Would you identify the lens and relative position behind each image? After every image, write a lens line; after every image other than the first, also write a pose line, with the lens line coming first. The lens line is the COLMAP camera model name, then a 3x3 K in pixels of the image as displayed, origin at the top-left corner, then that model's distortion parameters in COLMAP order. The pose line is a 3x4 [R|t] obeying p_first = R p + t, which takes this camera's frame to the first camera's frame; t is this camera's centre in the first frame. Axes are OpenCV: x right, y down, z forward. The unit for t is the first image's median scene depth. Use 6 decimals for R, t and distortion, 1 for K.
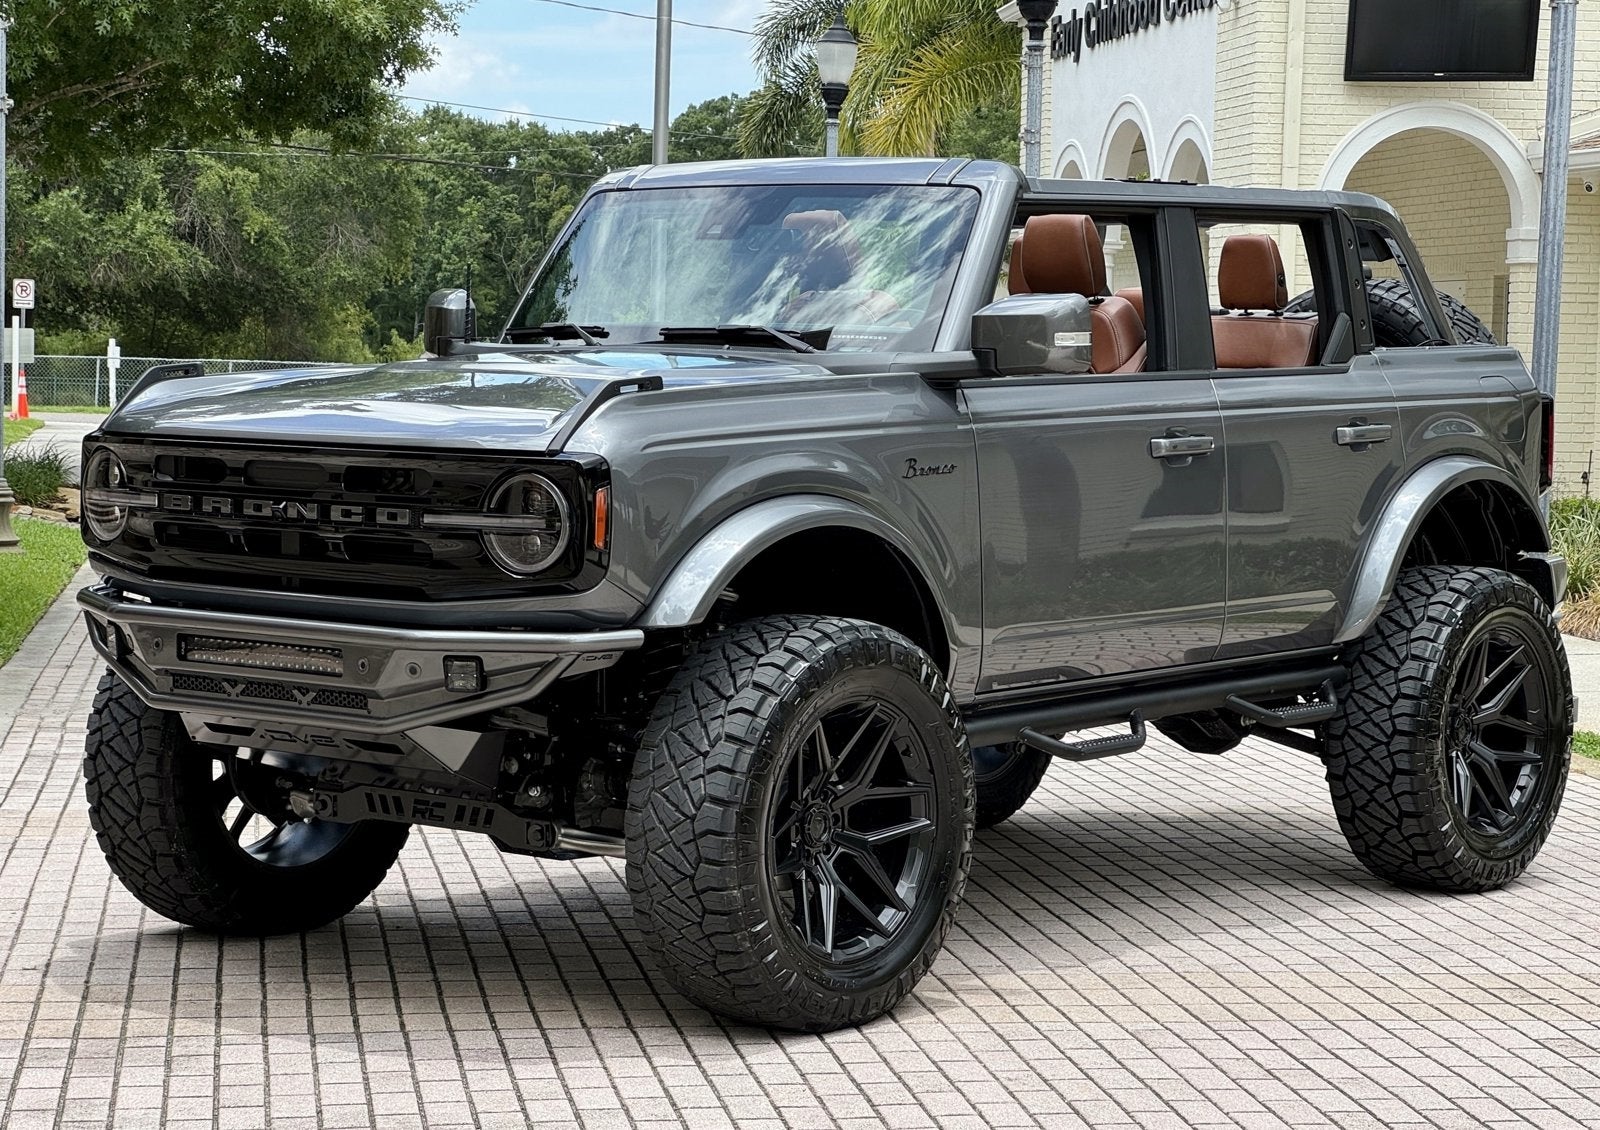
lens RADIAL K [[3786.7, 0, 860.3], [0, 3786.7, 549.5], [0, 0, 1]] dist [0.186487, 0.191924]
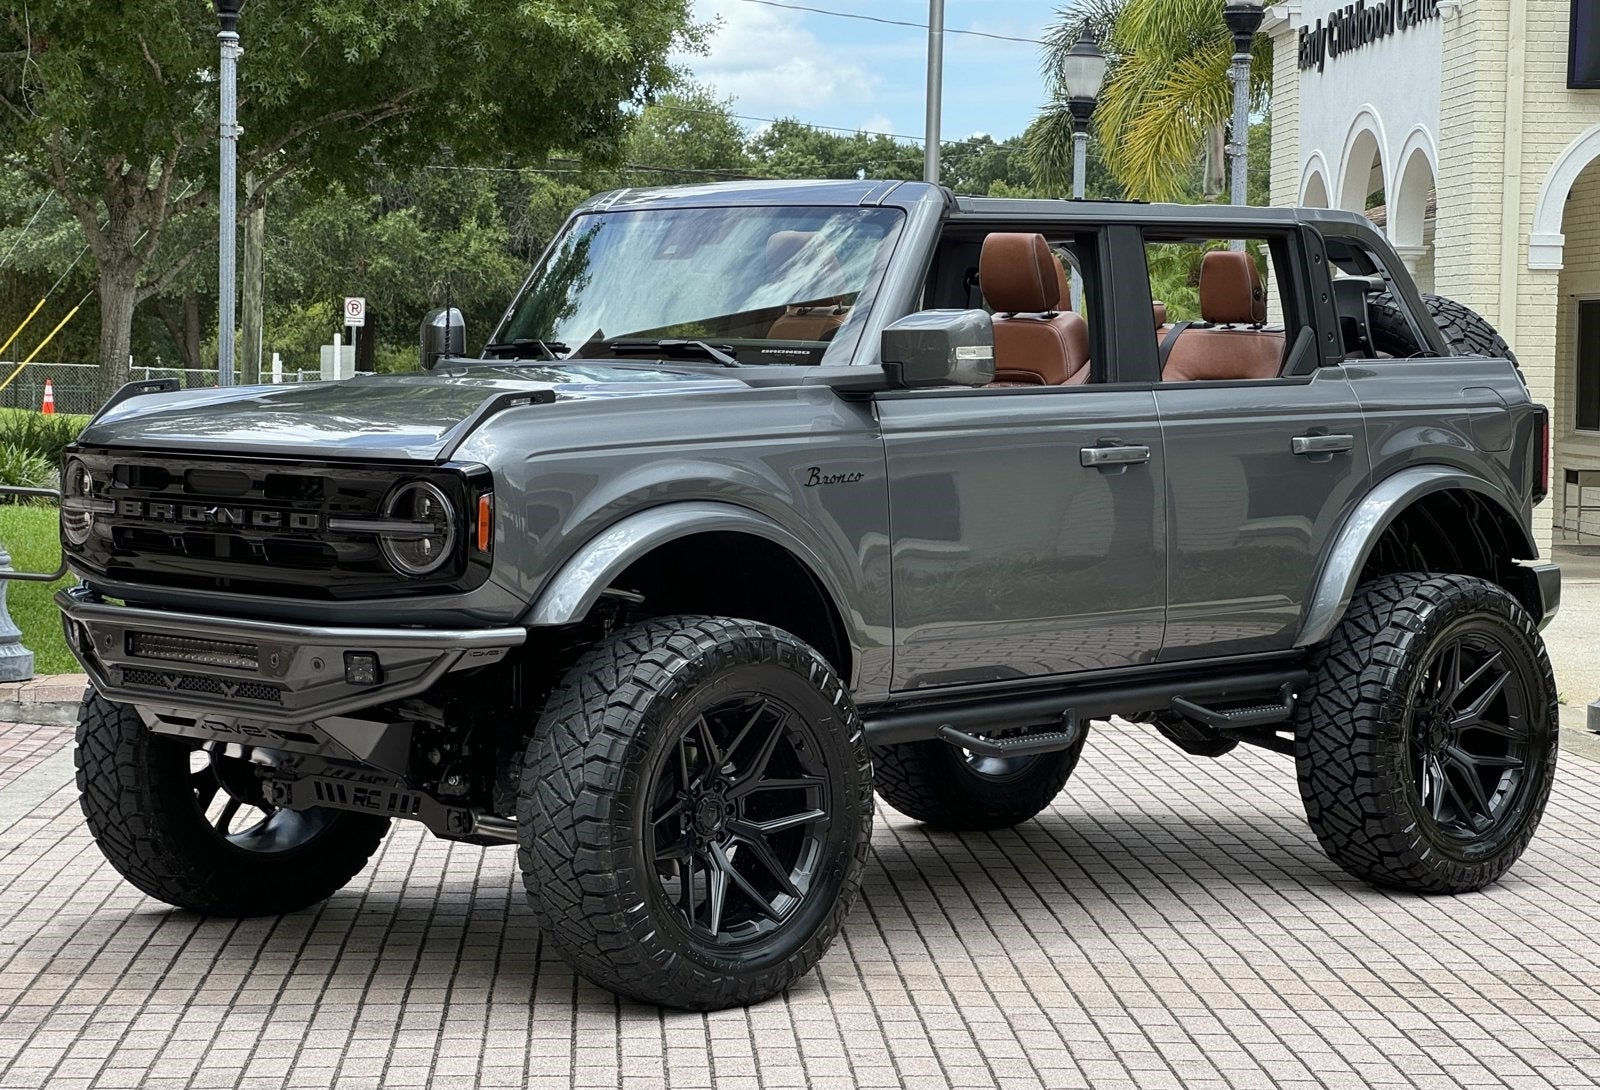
lens RADIAL K [[3864.1, 0, 800.9], [0, 3864.1, 453.7], [0, 0, 1]] dist [0.113307, 1.231622]
pose [[0.993098, -0.001305, -0.117279, 0.130490], [-0.002081, 0.999585, -0.028749, 0.003068], [0.117268, 0.028794, 0.992683, -0.063977]]
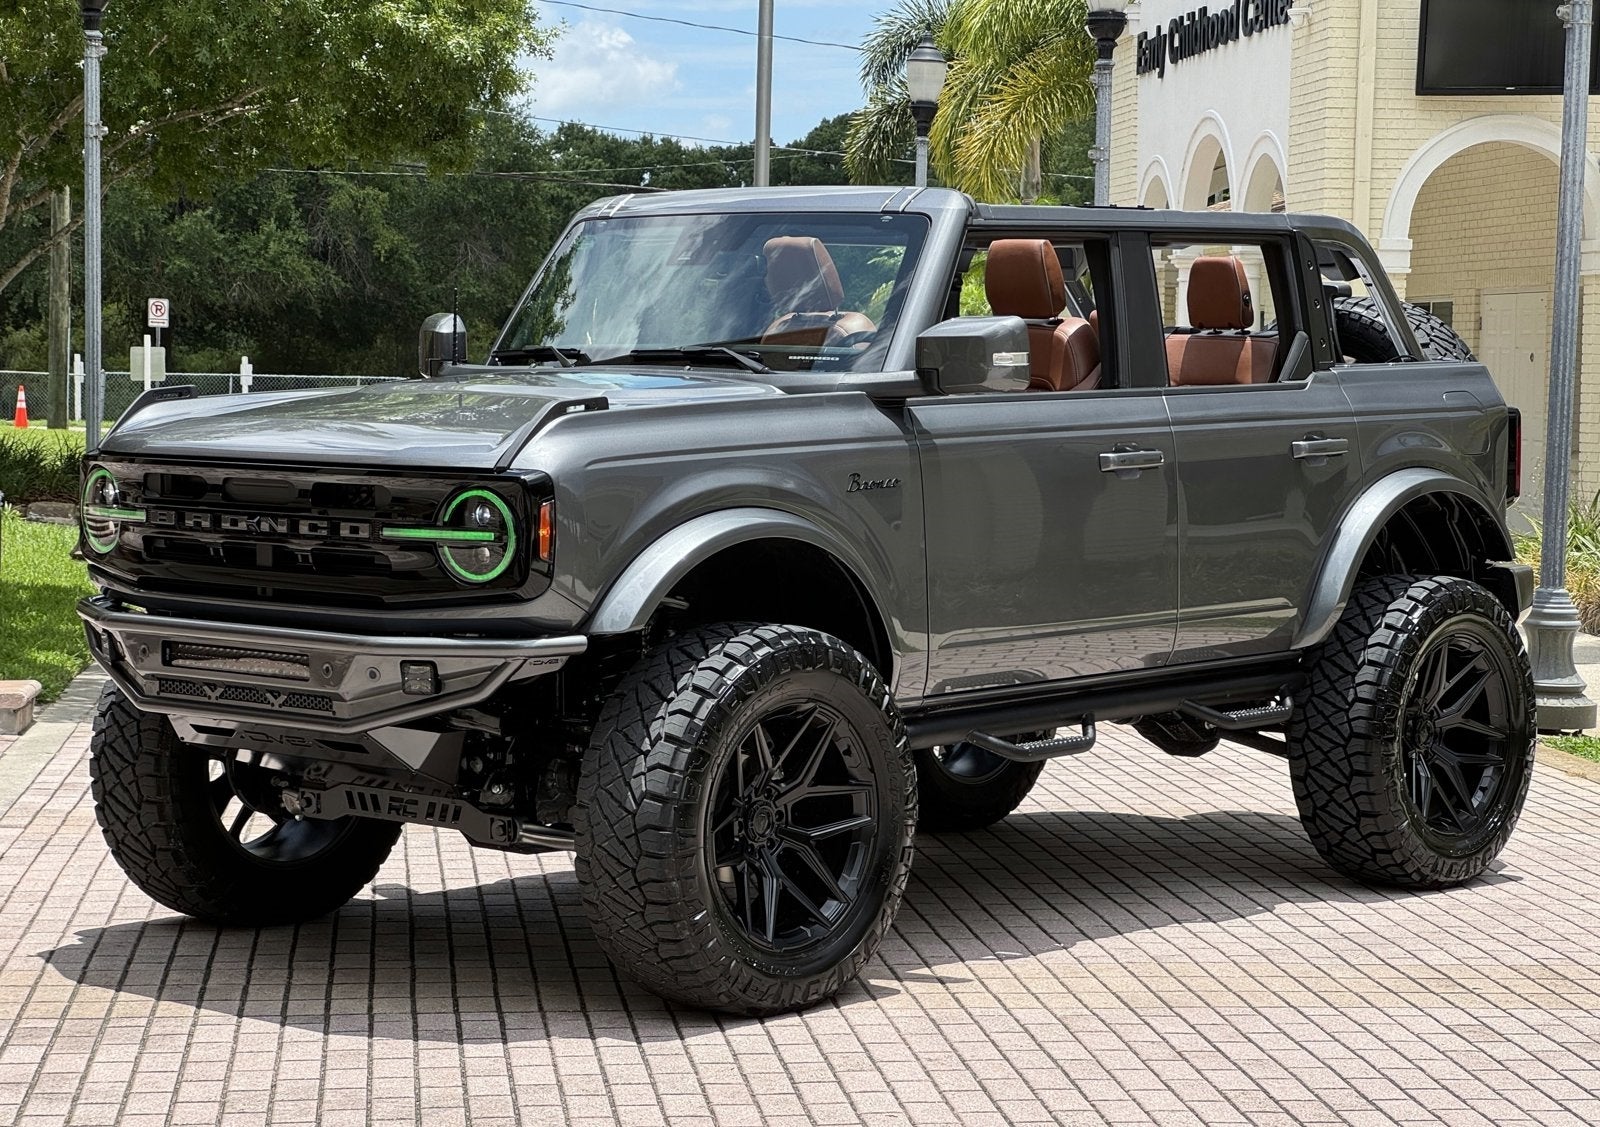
lens RADIAL K [[3799.8, 0, 821.0], [0, 3799.8, 566.3], [0, 0, 1]] dist [0.129413, 0.792447]
pose [[0.998743, -0.002664, -0.050061, 0.054595], [0.002719, 0.999996, 0.001038, 0.000642], [0.050058, -0.001172, 0.998746, -0.053330]]
